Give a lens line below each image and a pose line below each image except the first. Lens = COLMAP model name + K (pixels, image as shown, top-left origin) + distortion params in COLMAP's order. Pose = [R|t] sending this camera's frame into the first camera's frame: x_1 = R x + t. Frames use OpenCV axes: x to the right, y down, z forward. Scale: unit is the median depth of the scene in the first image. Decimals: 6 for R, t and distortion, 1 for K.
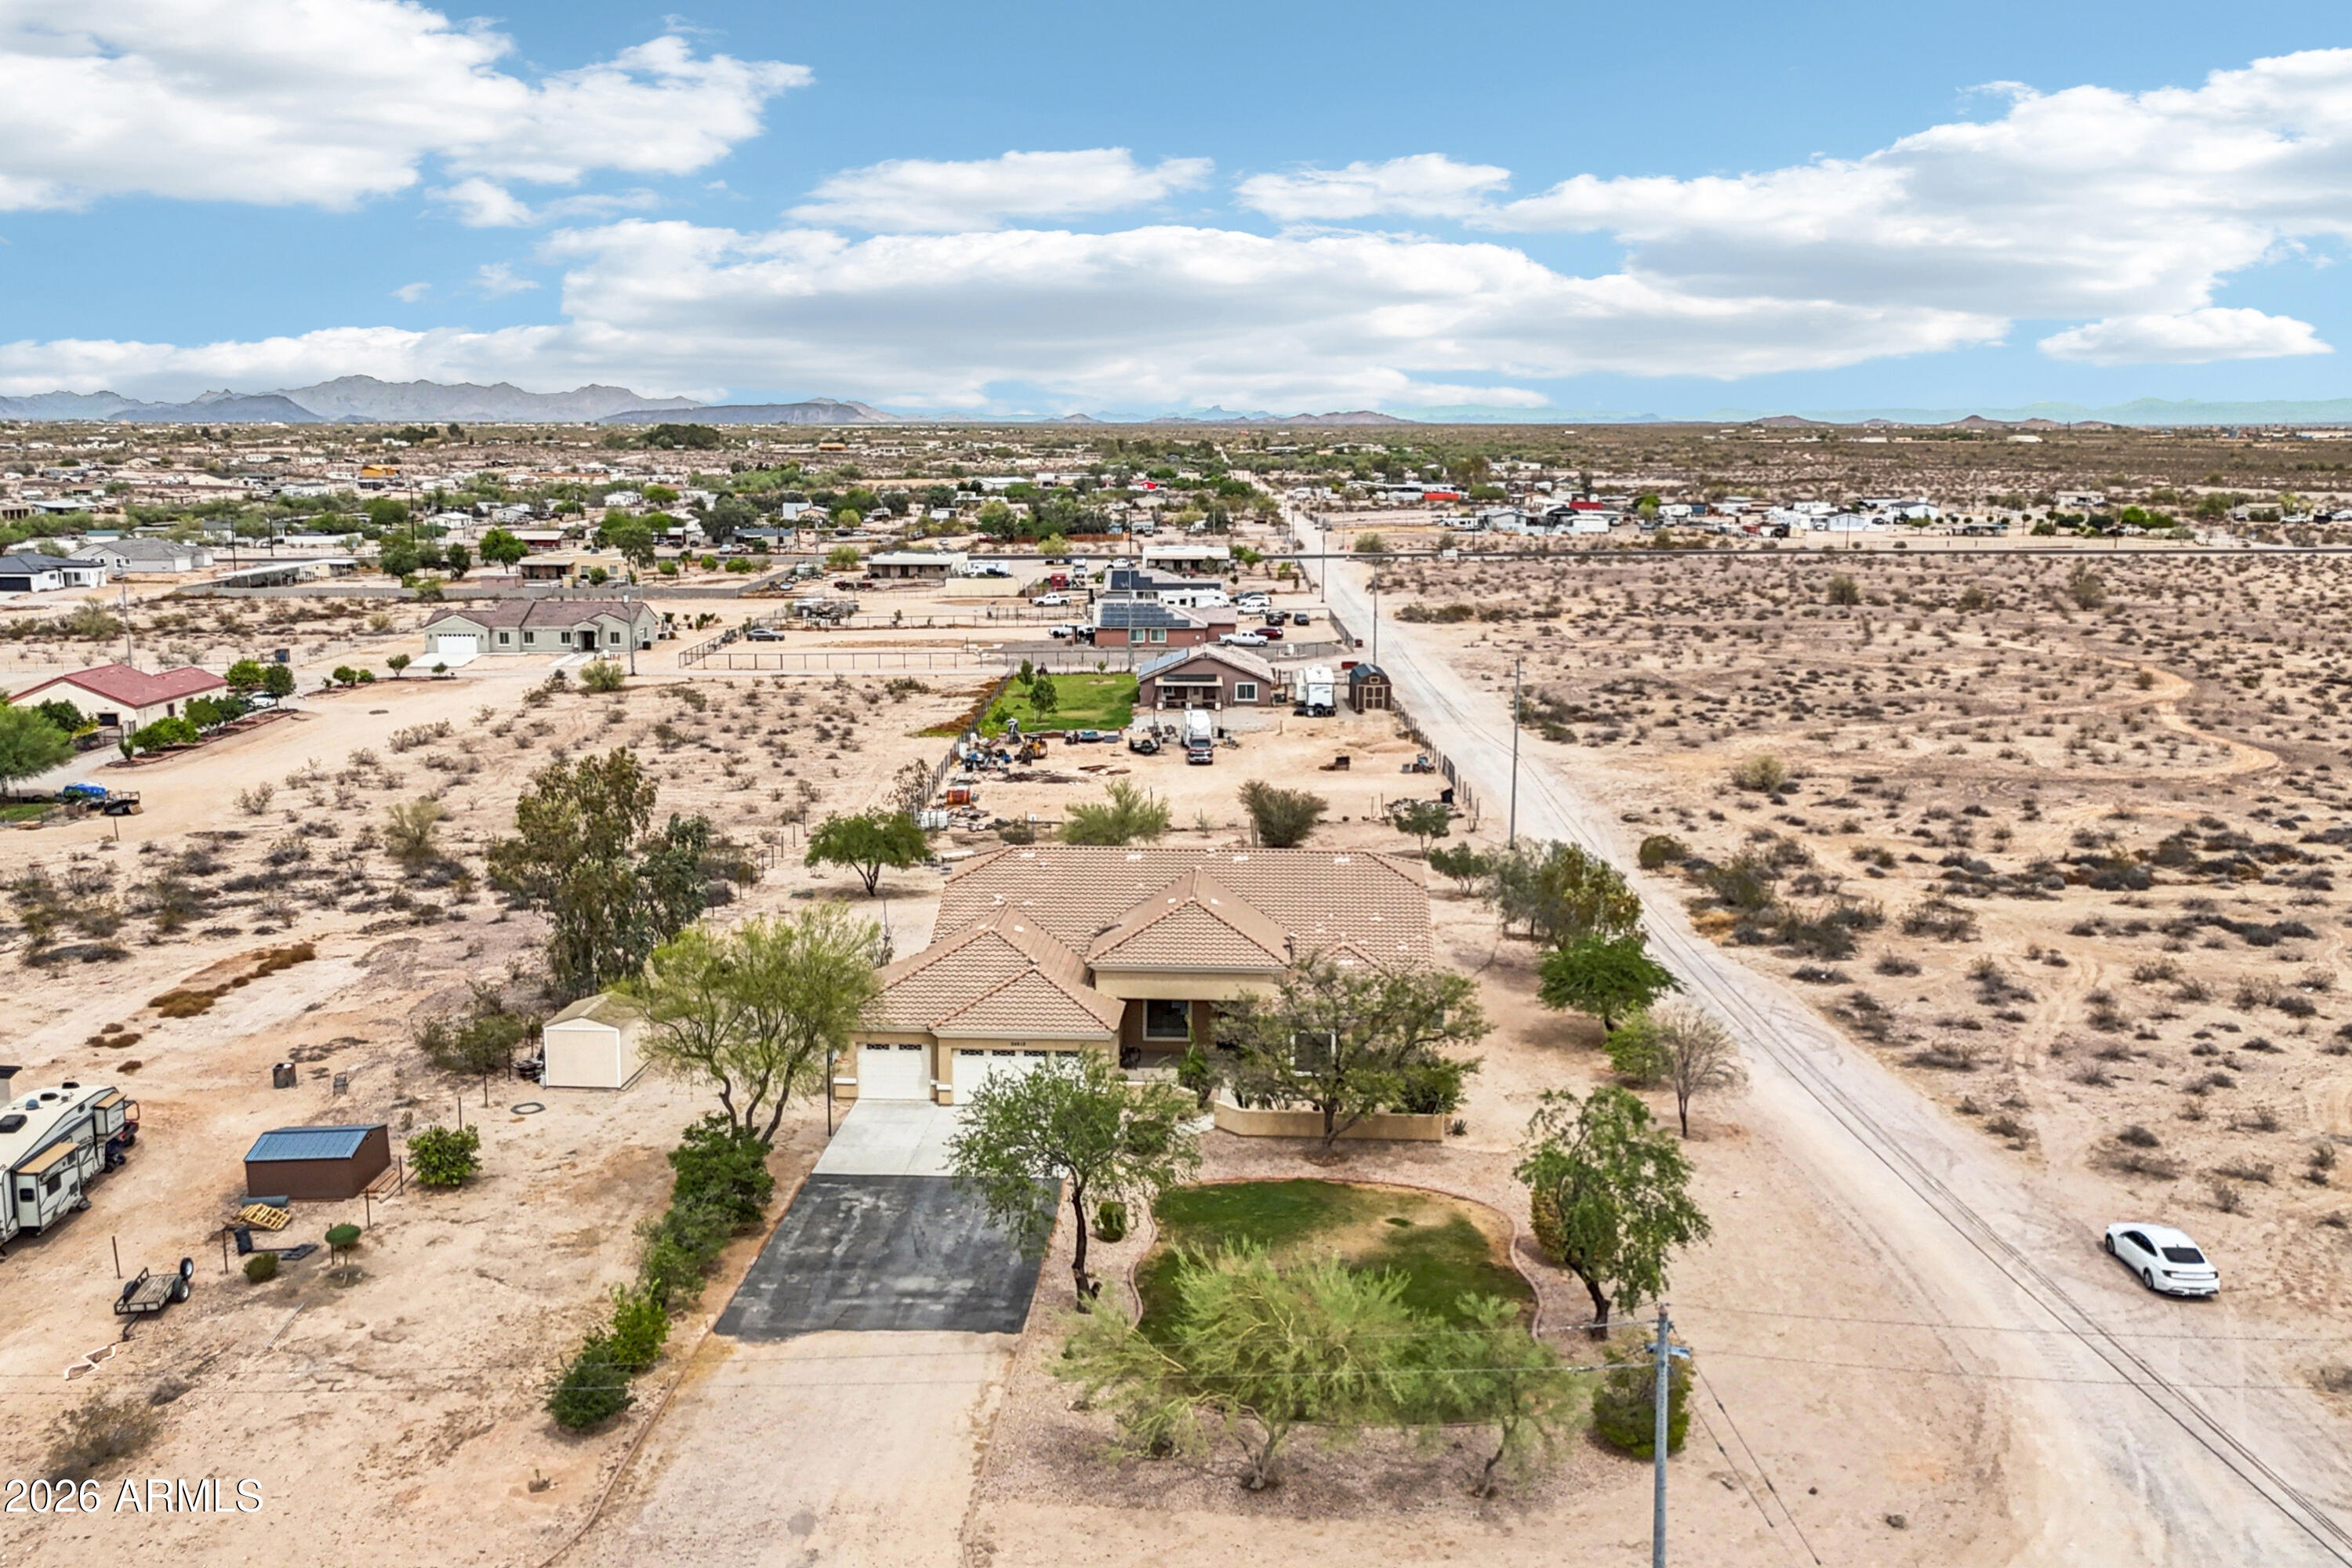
lens RADIAL K [[2035.8, 0, 1155.8], [0, 2035.8, 781.0], [0, 0, 1]] dist [0.107508, -0.250018]
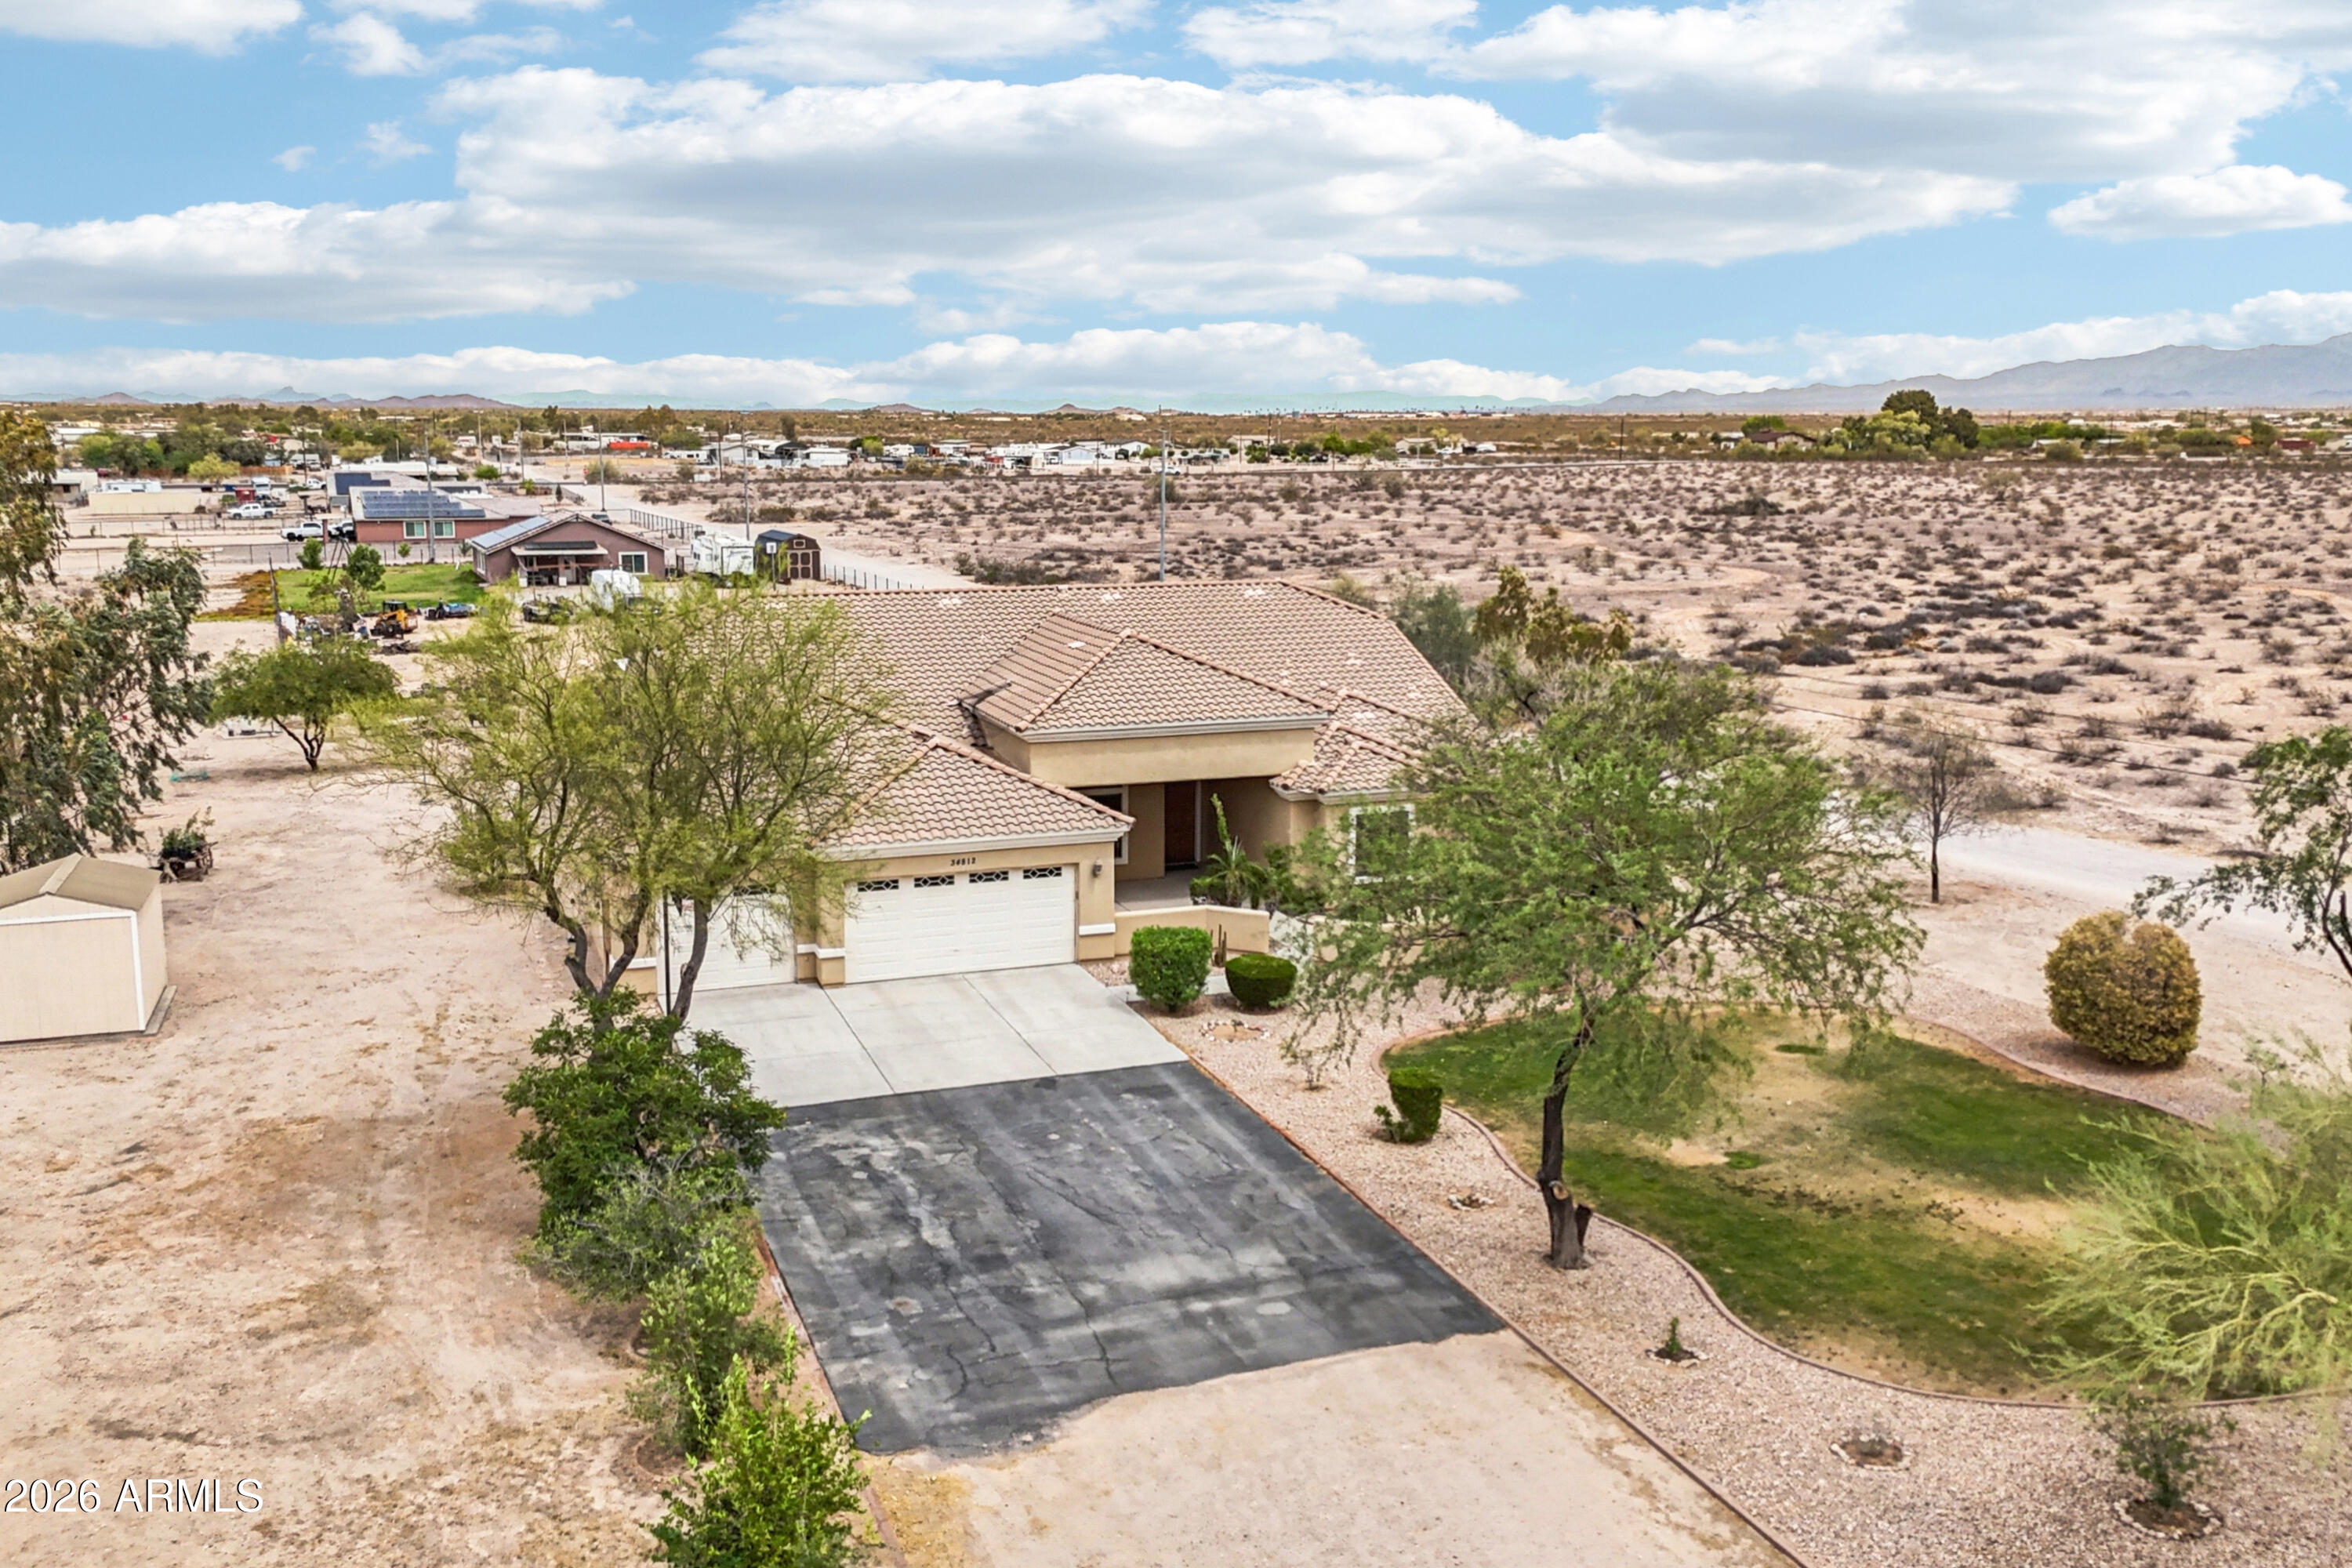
lens RADIAL K [[2035.8, 0, 1155.8], [0, 2035.8, 781.0], [0, 0, 1]] dist [0.107508, -0.250018]
pose [[0.908273, -0.061268, 0.413868, -0.108230], [0.062318, 0.997996, 0.010977, 0.044906], [-0.413711, 0.015821, 0.910271, 0.201359]]
